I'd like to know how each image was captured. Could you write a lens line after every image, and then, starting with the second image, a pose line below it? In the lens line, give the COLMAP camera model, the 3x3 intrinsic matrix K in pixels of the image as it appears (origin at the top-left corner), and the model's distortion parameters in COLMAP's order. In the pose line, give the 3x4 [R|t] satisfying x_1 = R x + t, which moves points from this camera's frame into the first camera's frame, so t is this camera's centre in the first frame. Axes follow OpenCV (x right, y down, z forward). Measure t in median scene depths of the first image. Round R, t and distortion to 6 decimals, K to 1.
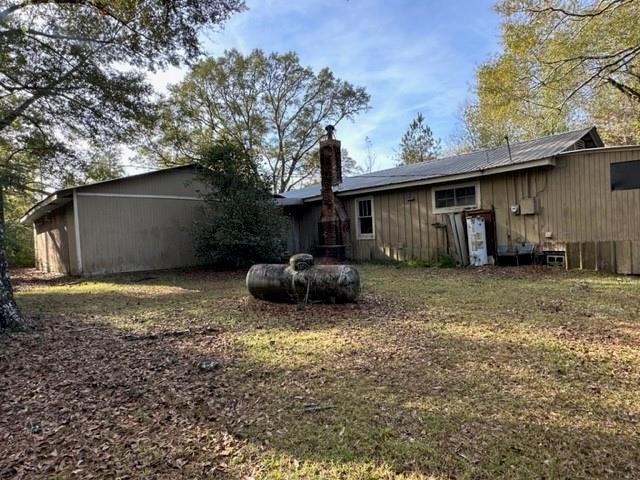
lens RADIAL K [[384.9, 0, 320.4], [0, 384.9, 243.4], [0, 0, 1]] dist [-0.004785, -0.001107]
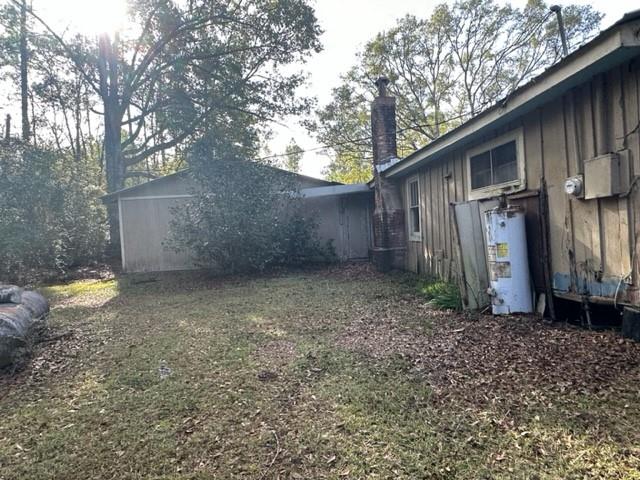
lens RADIAL K [[384.9, 0, 319.6], [0, 384.9, 236.2], [0, 0, 1]] dist [-0.004785, -0.001107]
pose [[0.786025, 0.009632, -0.618119, 0.508061], [0.008381, 0.999621, 0.026234, -0.047407], [0.618137, -0.025801, 0.785646, 0.493279]]
